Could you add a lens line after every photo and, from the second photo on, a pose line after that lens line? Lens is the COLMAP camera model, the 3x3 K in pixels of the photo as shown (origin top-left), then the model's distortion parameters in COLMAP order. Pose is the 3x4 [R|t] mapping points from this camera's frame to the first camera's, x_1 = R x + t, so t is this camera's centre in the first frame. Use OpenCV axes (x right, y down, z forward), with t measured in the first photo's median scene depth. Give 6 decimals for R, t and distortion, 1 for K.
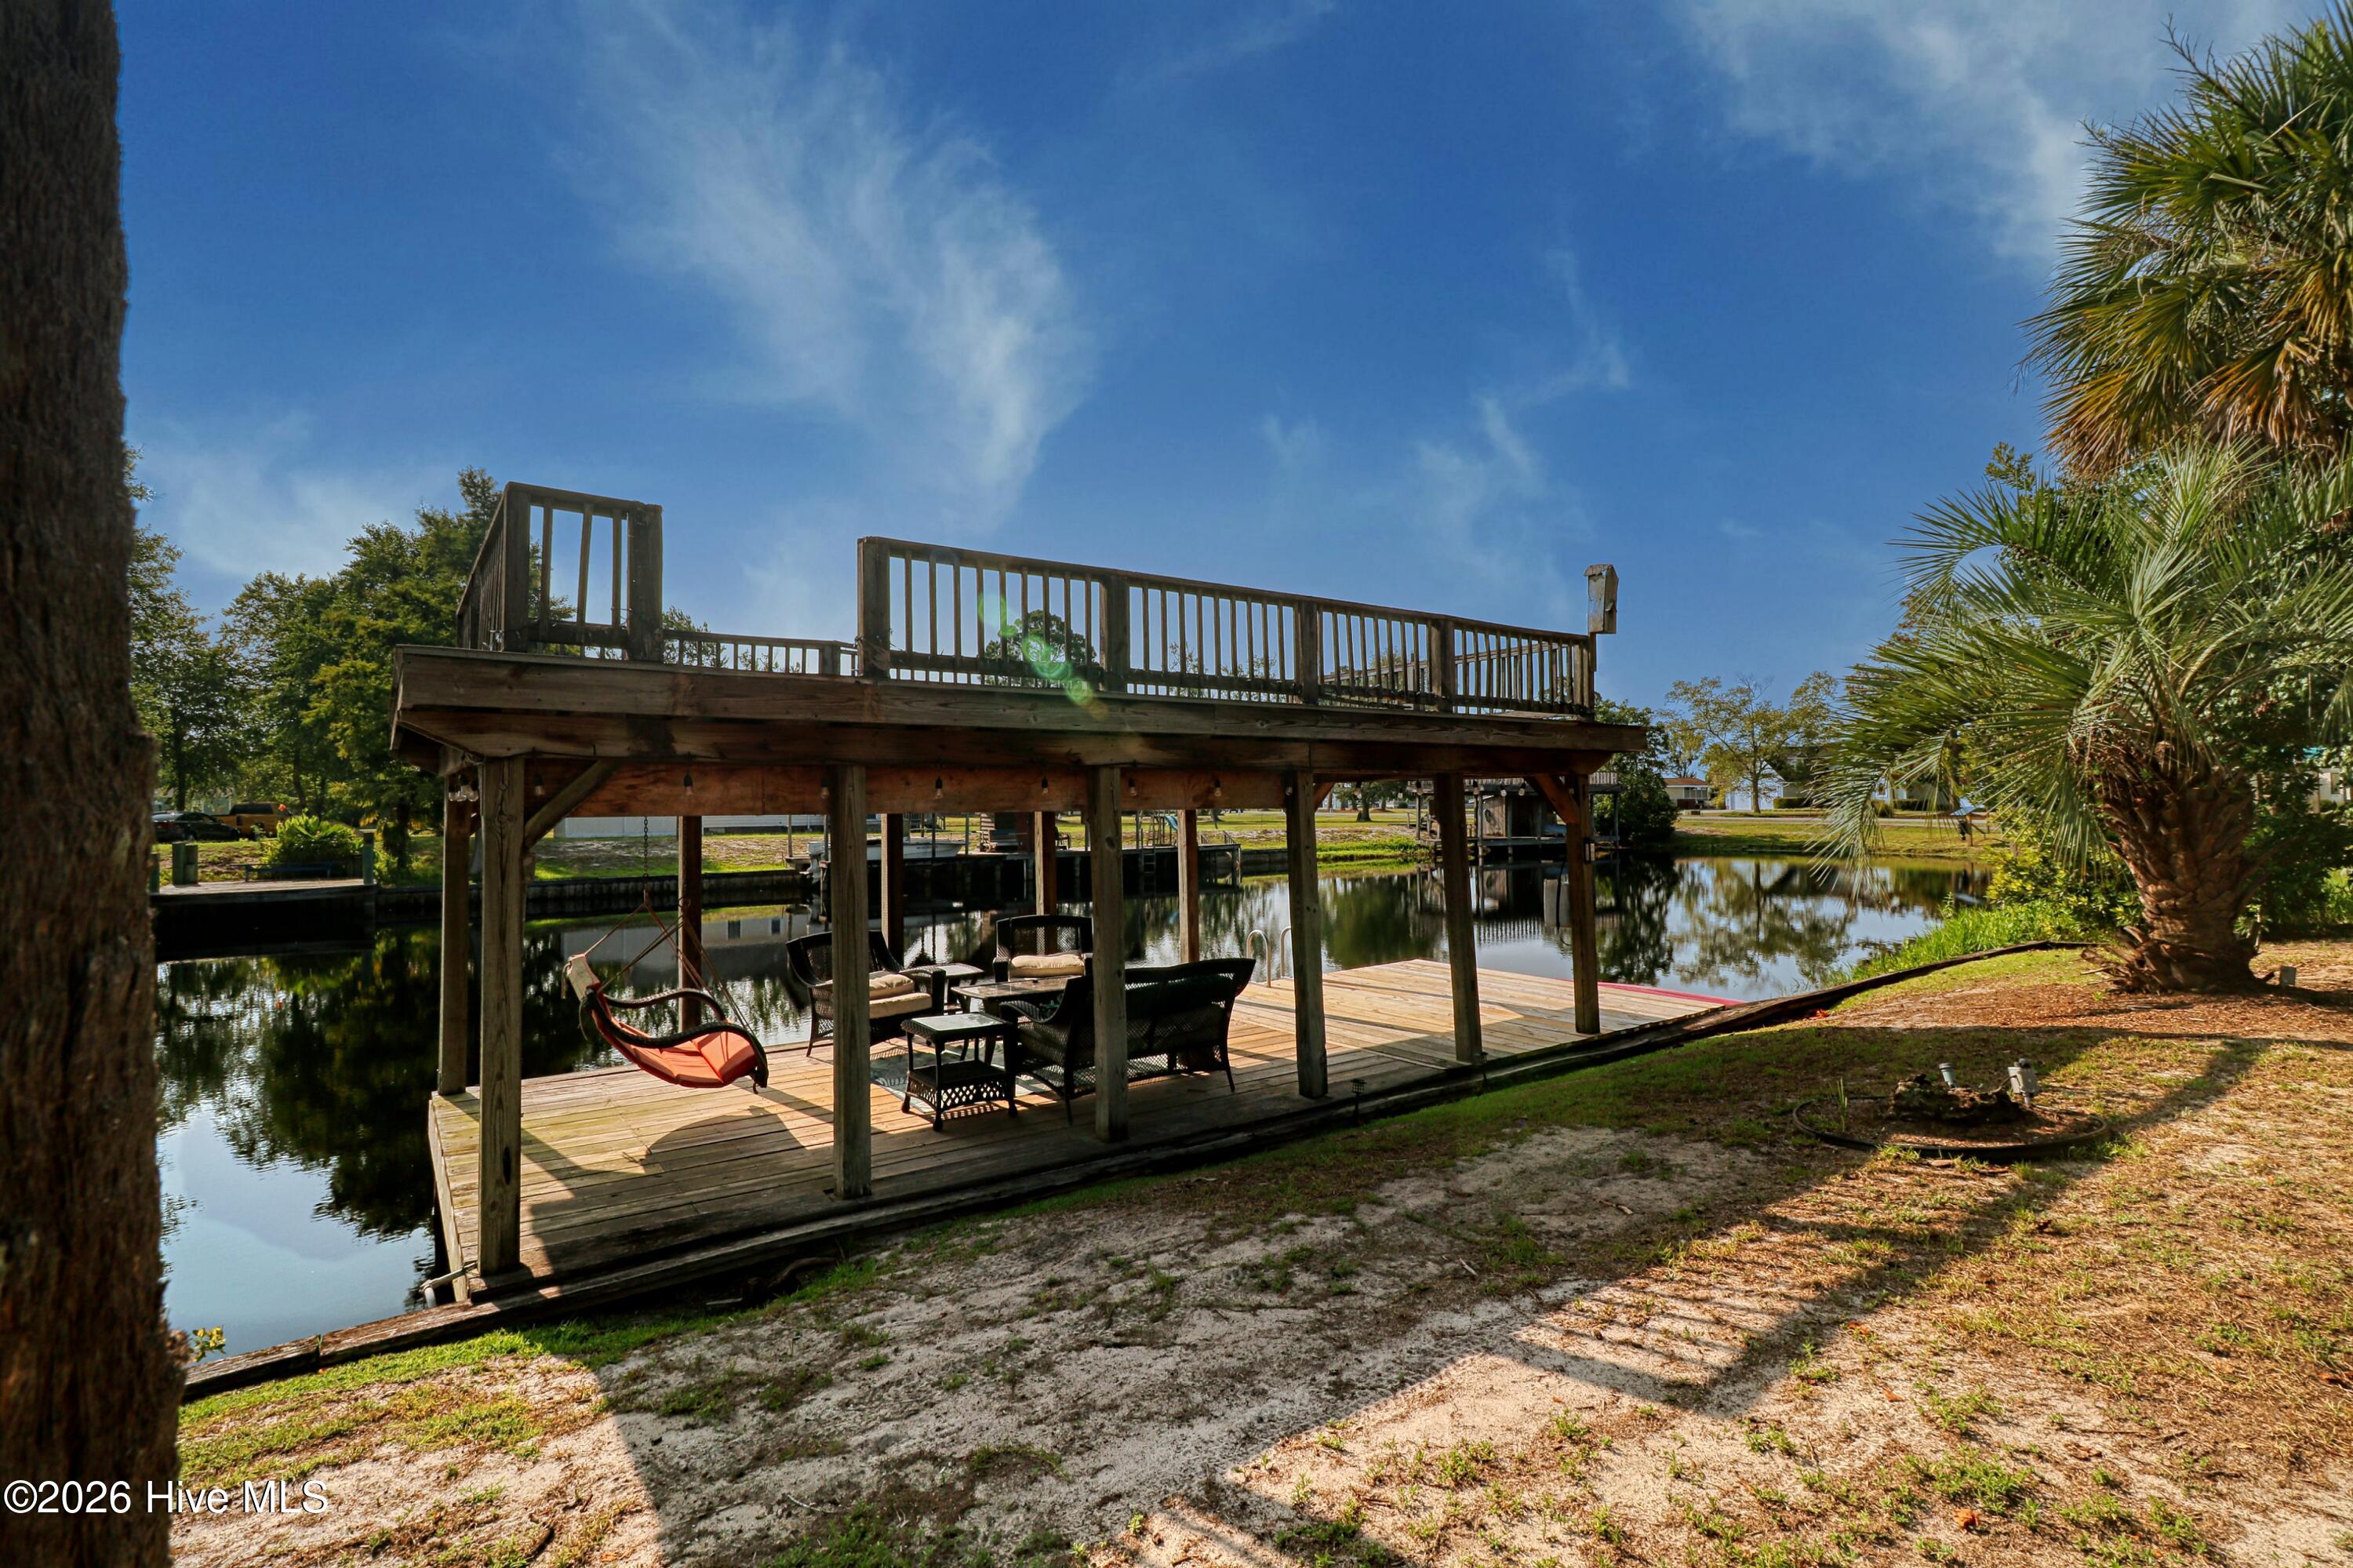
lens RADIAL K [[1086.2, 0, 1178.3], [0, 1086.2, 776.7], [0, 0, 1]] dist [-0.000520, -0.000597]
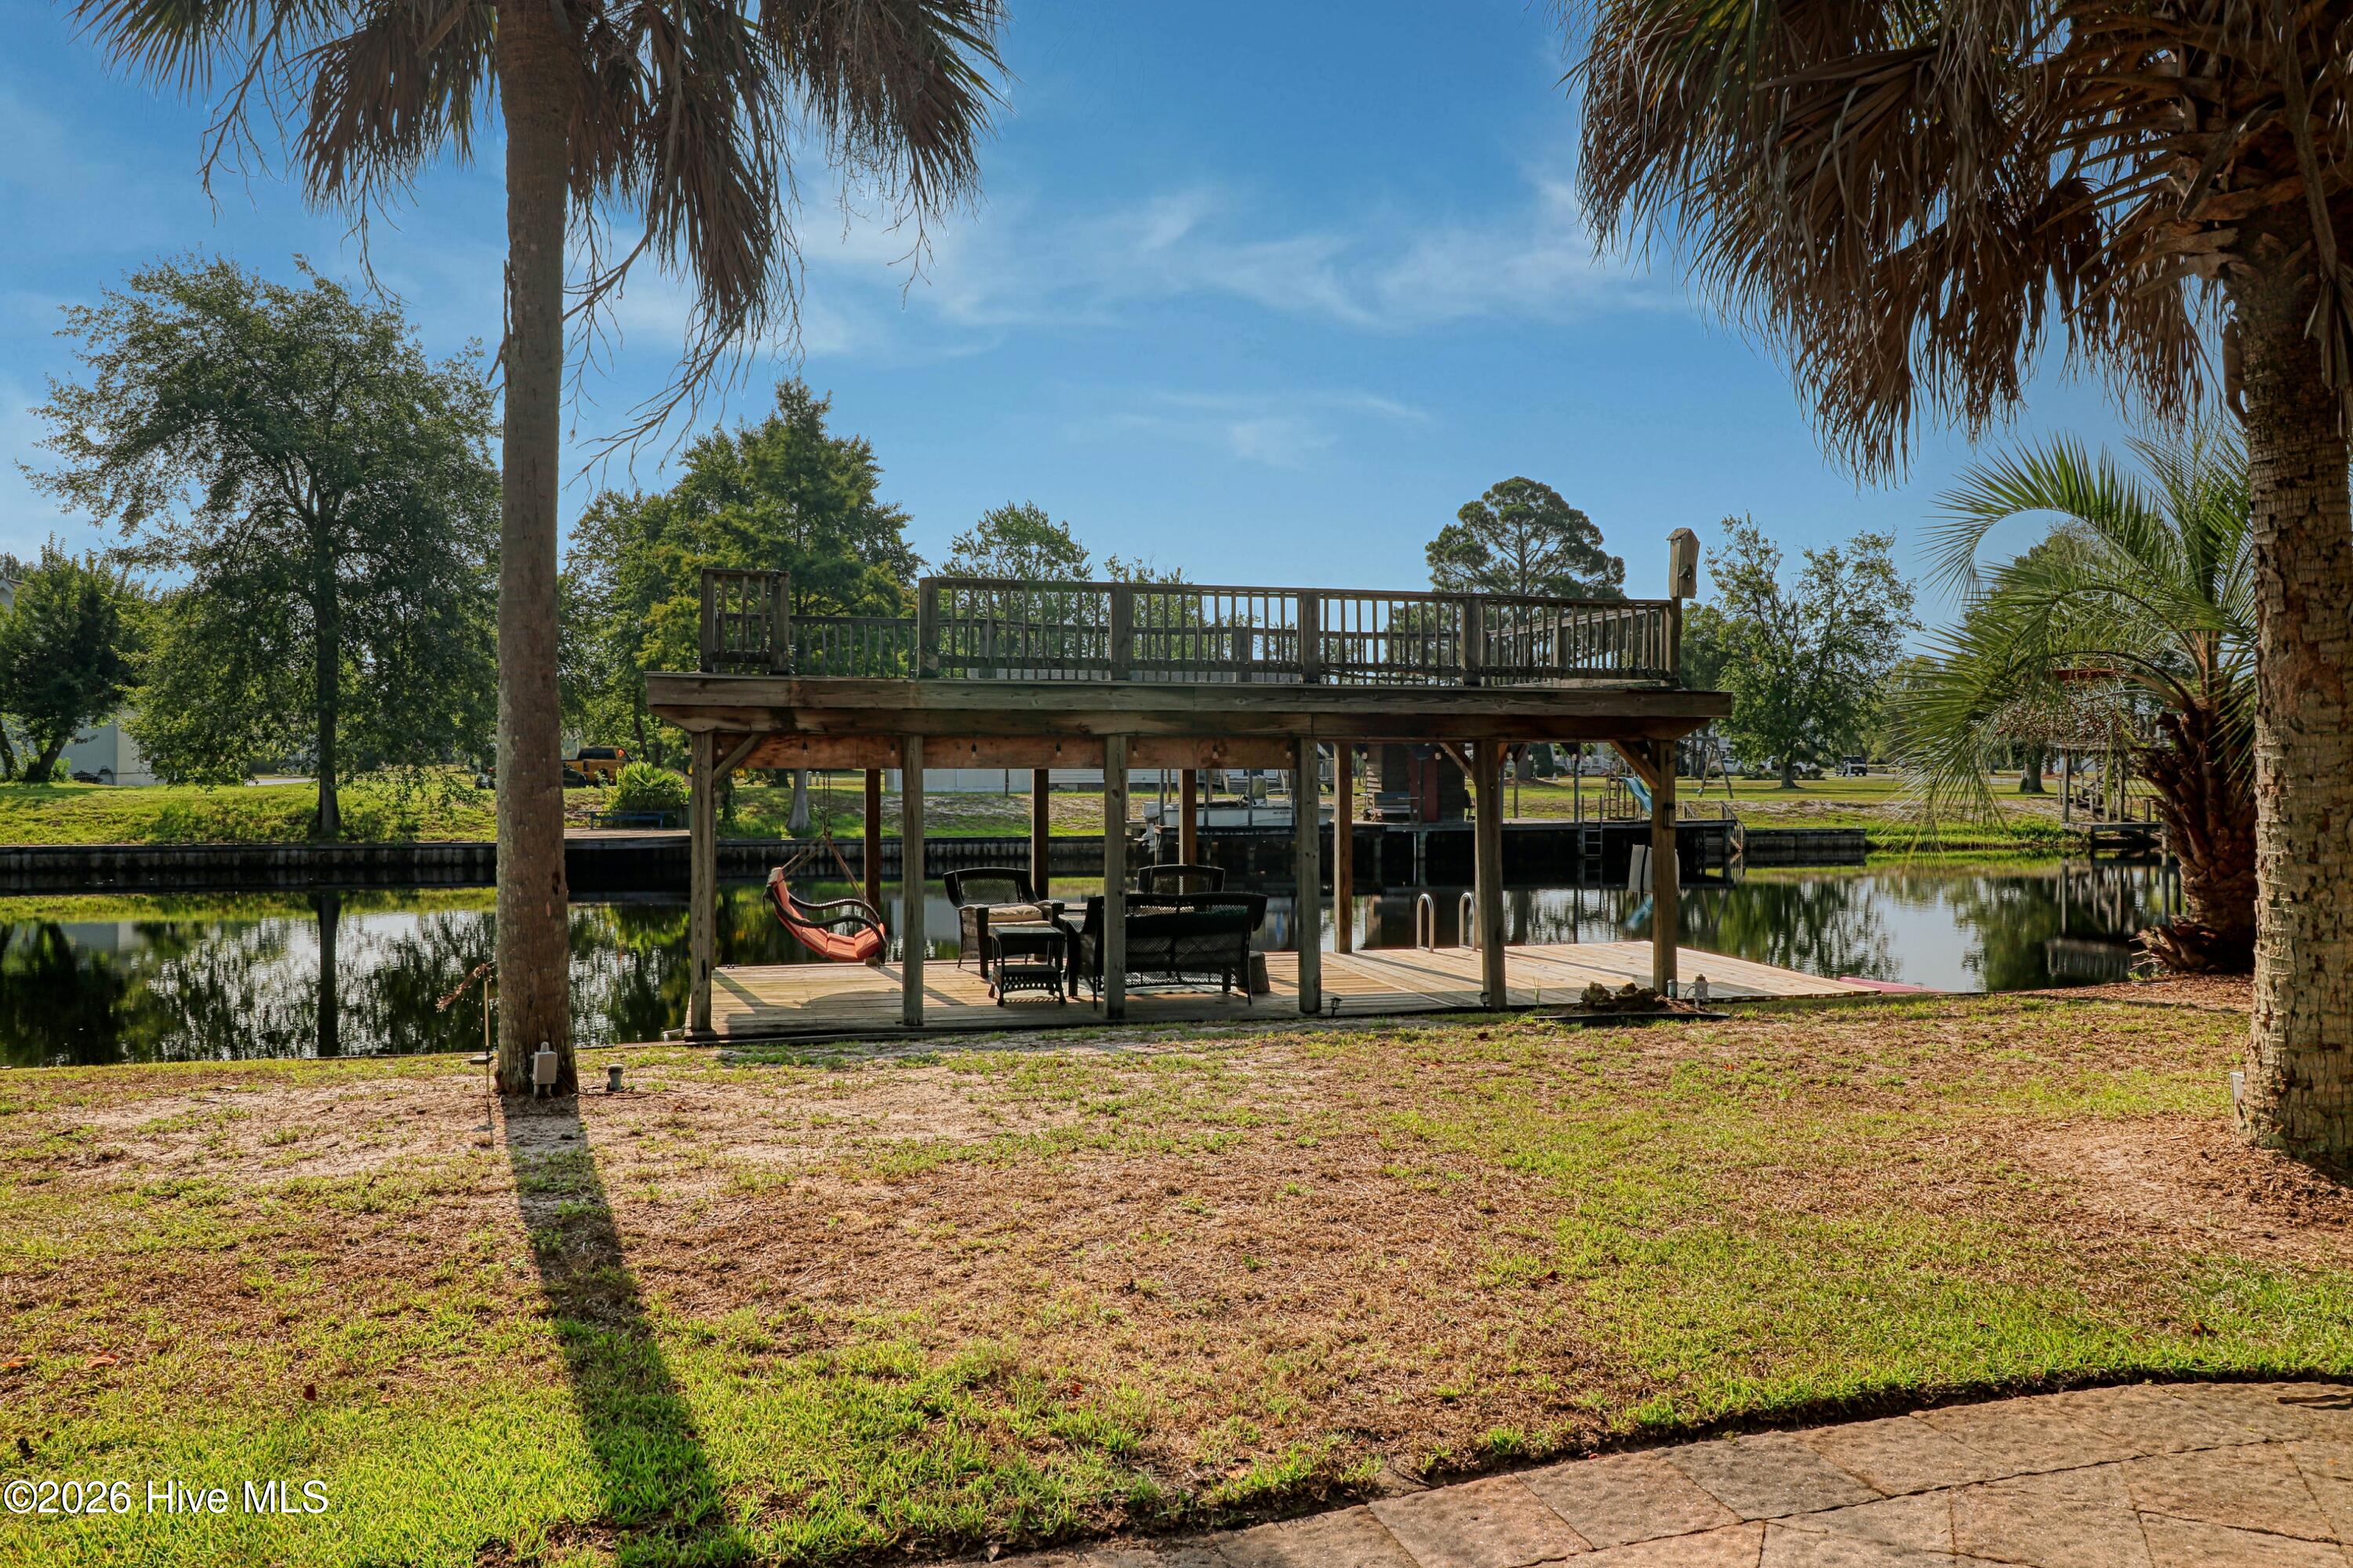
lens RADIAL K [[1642.6, 0, 1175.8], [0, 1642.6, 786.8], [0, 0, 1]] dist [0.002742, 0.000763]
pose [[0.932454, 0.018792, -0.360799, 0.112007], [-0.003108, 0.999027, 0.044001, -0.005366], [0.361275, -0.039908, 0.931605, -0.126543]]
